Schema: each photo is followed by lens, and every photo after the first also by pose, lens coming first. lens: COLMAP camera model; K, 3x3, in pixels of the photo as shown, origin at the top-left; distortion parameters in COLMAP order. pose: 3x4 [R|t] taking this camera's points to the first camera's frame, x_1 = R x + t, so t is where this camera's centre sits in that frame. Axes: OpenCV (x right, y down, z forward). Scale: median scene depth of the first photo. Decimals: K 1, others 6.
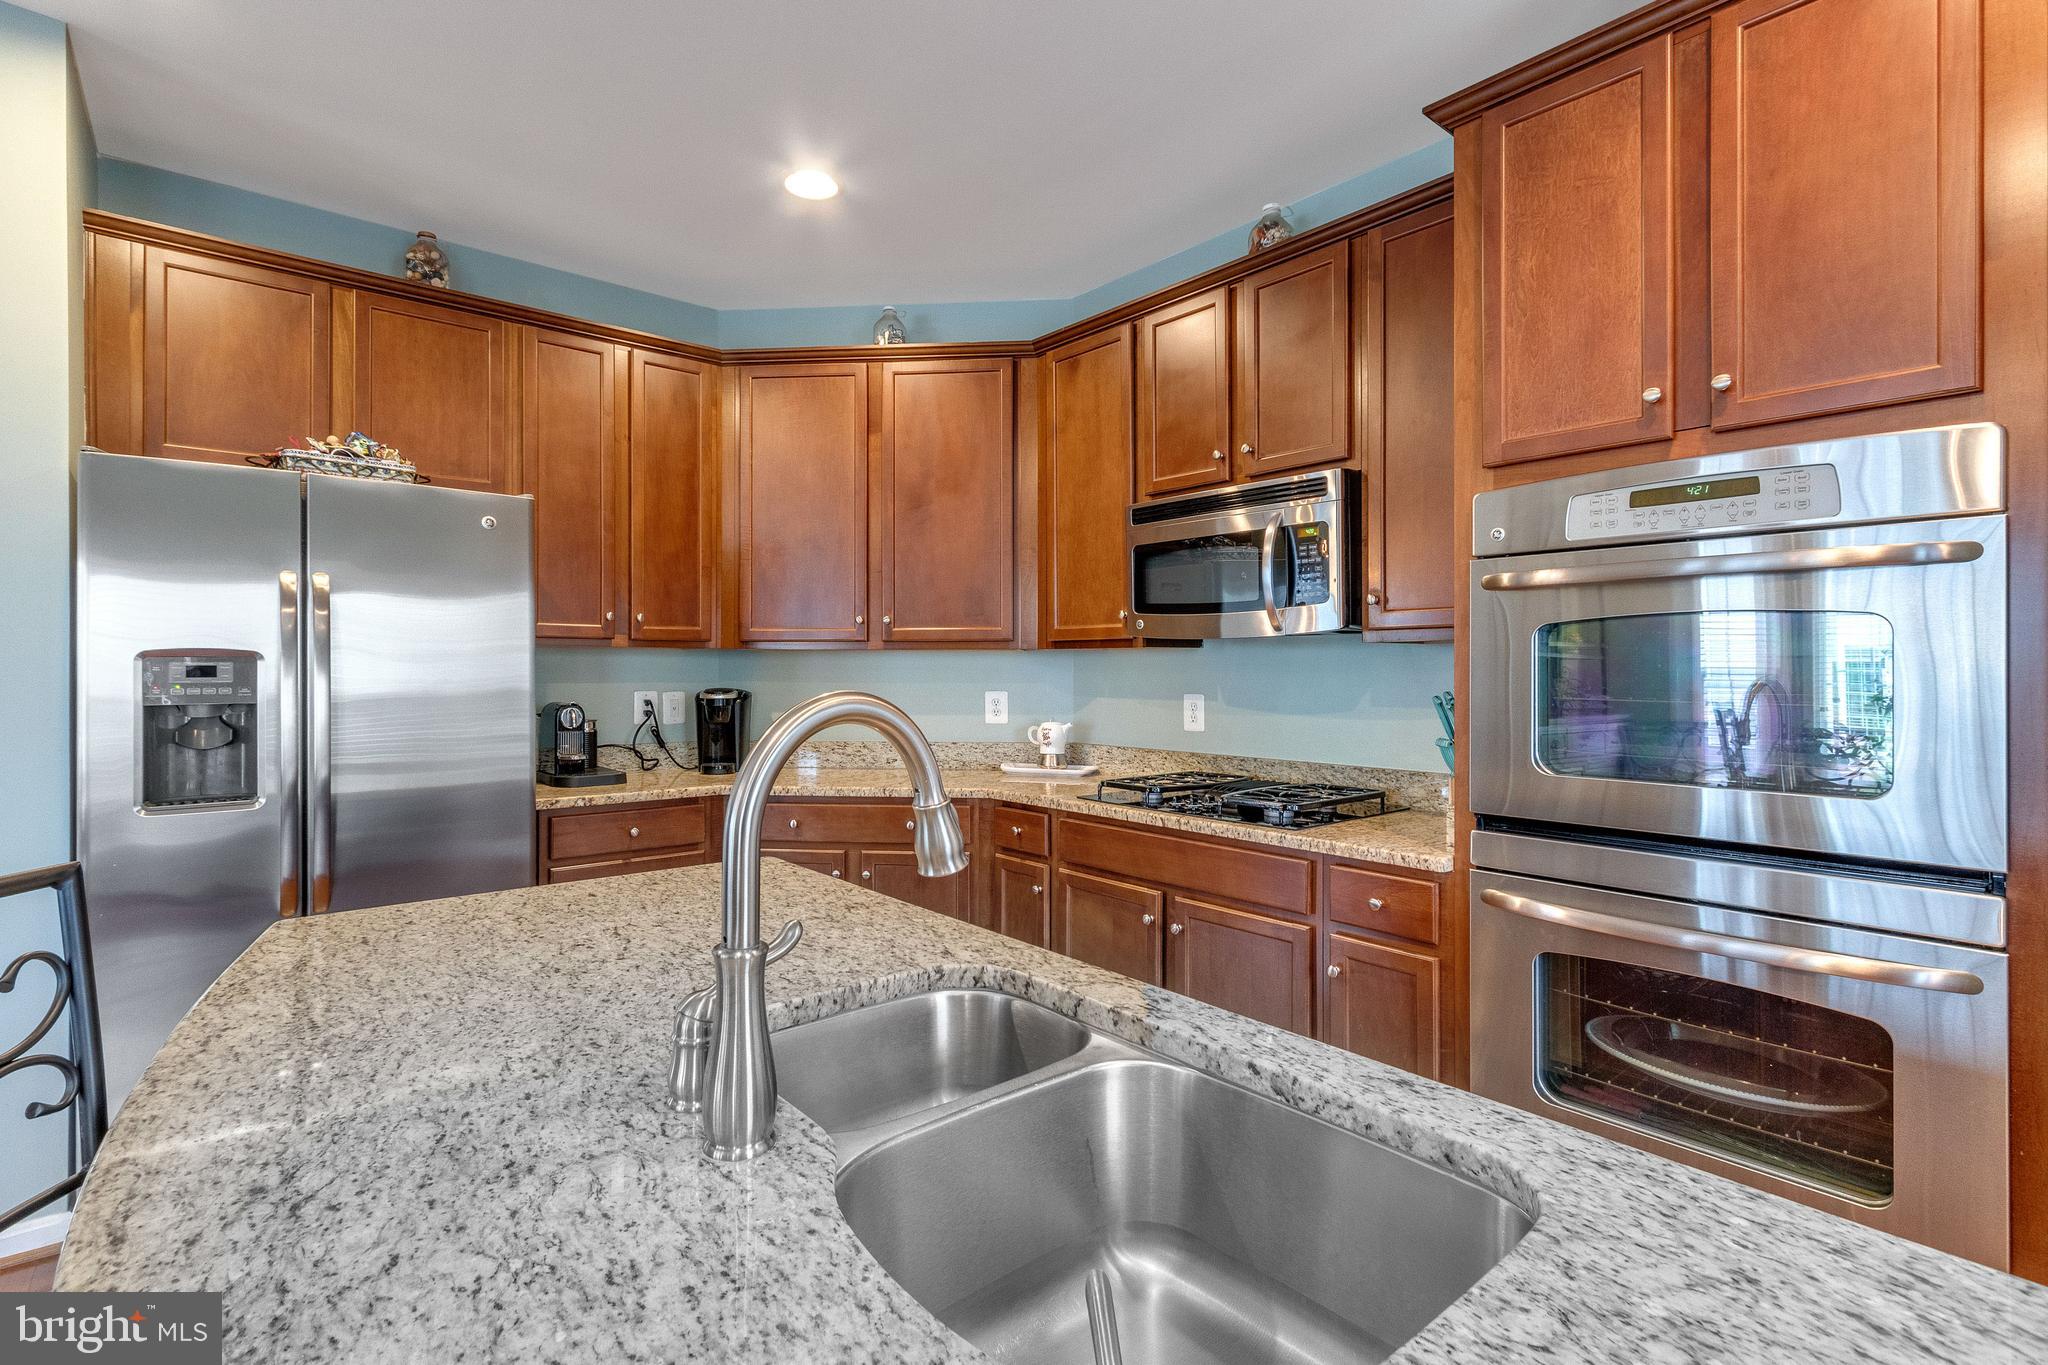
lens RADIAL K [[971.0, 0, 1017.2], [0, 971.0, 666.9], [0, 0, 1]] dist [0.003287, -0.000661]
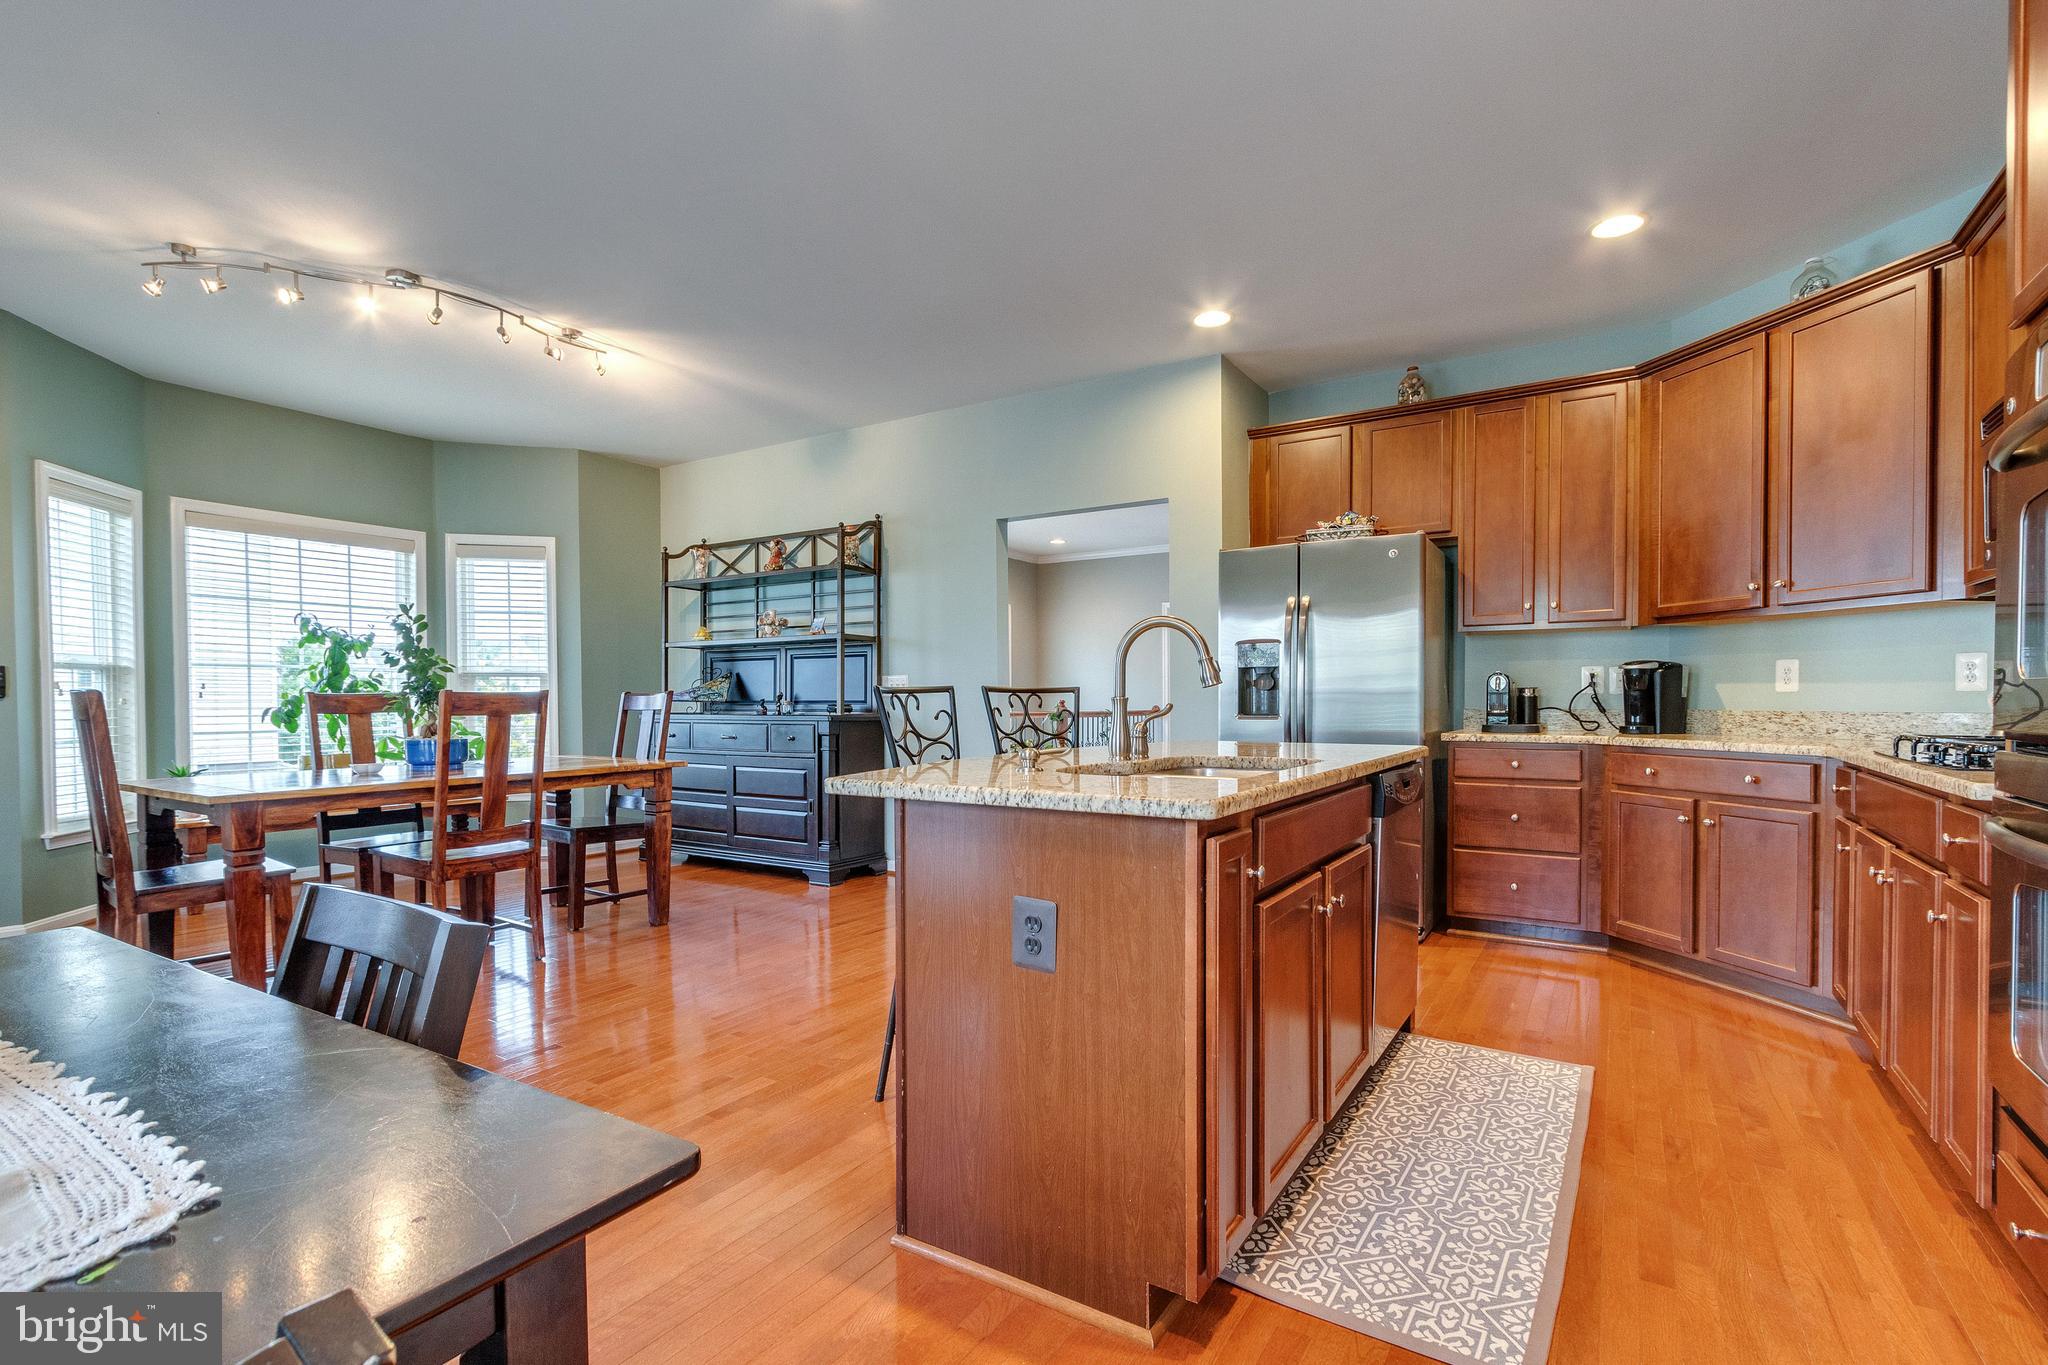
lens RADIAL K [[971.0, 0, 1023.9], [0, 971.0, 711.3], [0, 0, 1]] dist [0.003287, -0.000661]
pose [[0.281538, 0.009296, -0.959505, 0.716517], [0.007165, 0.999905, 0.011790, 0.076725], [0.959523, -0.010194, 0.281444, -0.029982]]
